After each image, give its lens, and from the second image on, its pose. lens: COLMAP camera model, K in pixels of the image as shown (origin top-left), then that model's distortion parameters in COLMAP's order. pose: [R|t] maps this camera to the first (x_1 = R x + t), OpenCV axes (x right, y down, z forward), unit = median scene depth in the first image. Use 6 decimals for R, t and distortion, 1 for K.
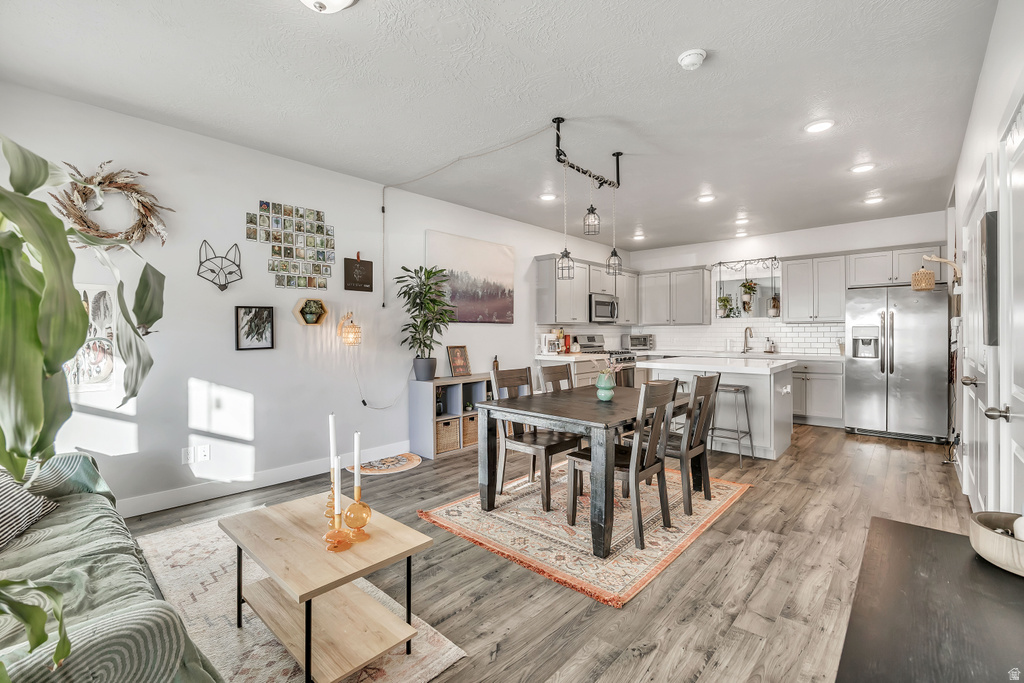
lens RADIAL K [[443.3, 0, 504.9], [0, 443.3, 338.1], [0, 0, 1]] dist [-0.014950, -0.000129]
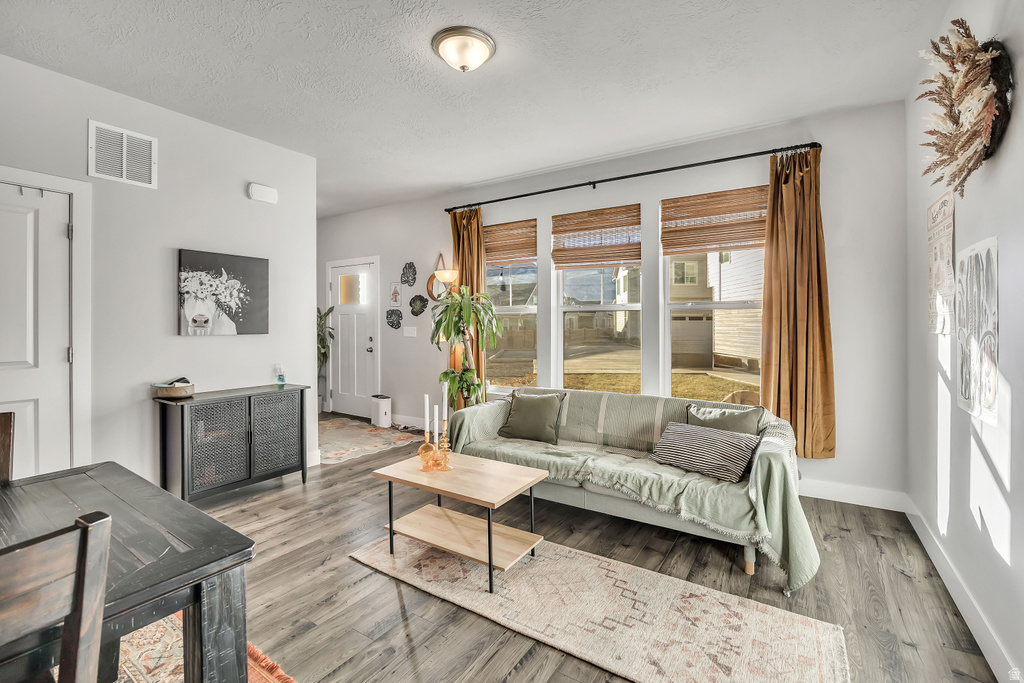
lens RADIAL K [[445.2, 0, 509.0], [0, 445.2, 323.2], [0, 0, 1]] dist [-0.000198, 0.000011]
pose [[-0.985501, 0.004205, -0.169620, -0.104898], [0.002238, 0.999928, 0.011788, -0.009604], [0.169657, 0.011237, -0.985439, 0.736362]]
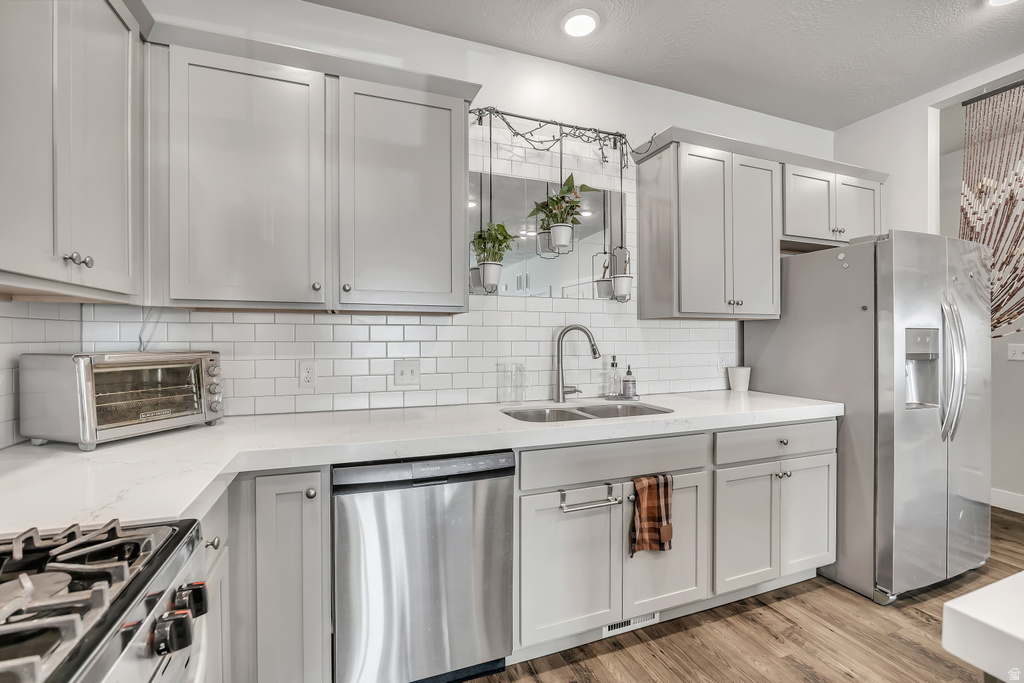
lens RADIAL K [[443.3, 0, 504.9], [0, 443.3, 338.1], [0, 0, 1]] dist [-0.014950, -0.000129]
pose [[0.441361, 0.001831, 0.897328, 0.267891], [0.006892, 0.999962, -0.005430, -0.016300], [-0.897303, 0.008581, 0.441331, 1.033389]]
